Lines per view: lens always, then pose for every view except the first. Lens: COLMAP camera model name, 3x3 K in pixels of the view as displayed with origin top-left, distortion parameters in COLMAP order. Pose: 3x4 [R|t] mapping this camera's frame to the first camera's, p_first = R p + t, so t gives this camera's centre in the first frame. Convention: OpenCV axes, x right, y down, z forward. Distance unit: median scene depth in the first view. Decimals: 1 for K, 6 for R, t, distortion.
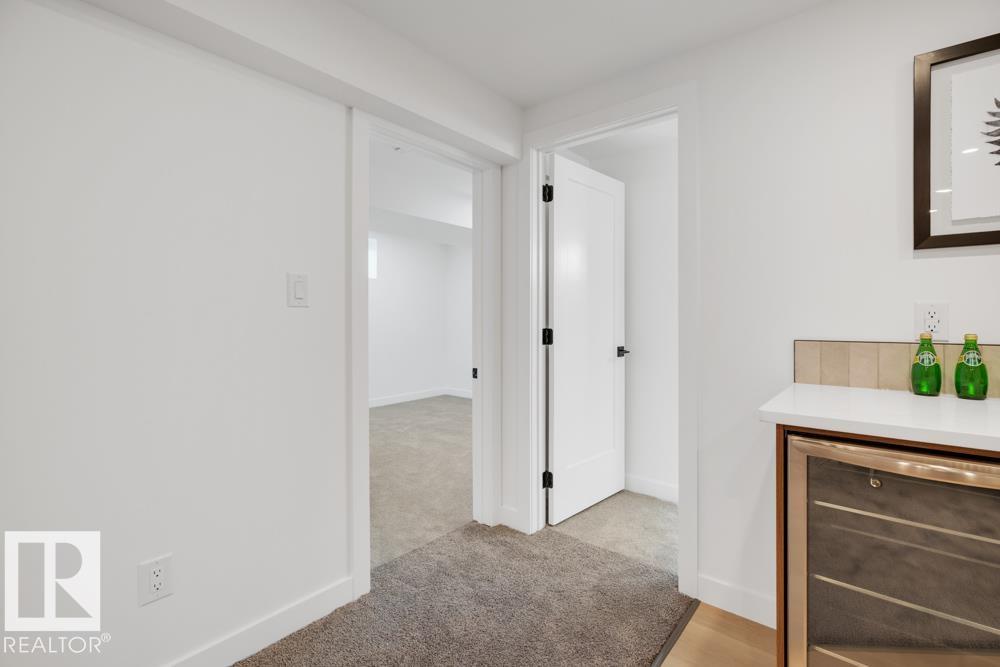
lens RADIAL K [[453.2, 0, 500.4], [0, 453.2, 333.4], [0, 0, 1]] dist [-0.007545, -0.000032]
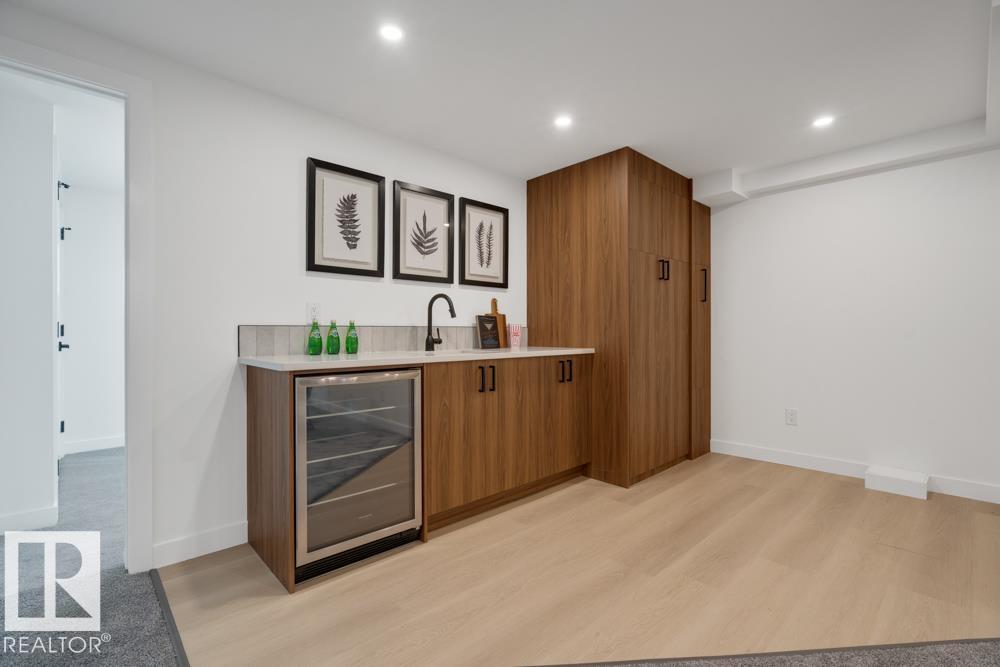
lens RADIAL K [[453.2, 0, 505.7], [0, 453.2, 328.4], [0, 0, 1]] dist [-0.007545, -0.000032]
pose [[0.093425, -0.029772, 0.995181, -0.660804], [-0.002144, 0.999544, 0.030104, -0.019657], [-0.995624, -0.004946, 0.093319, 0.083464]]
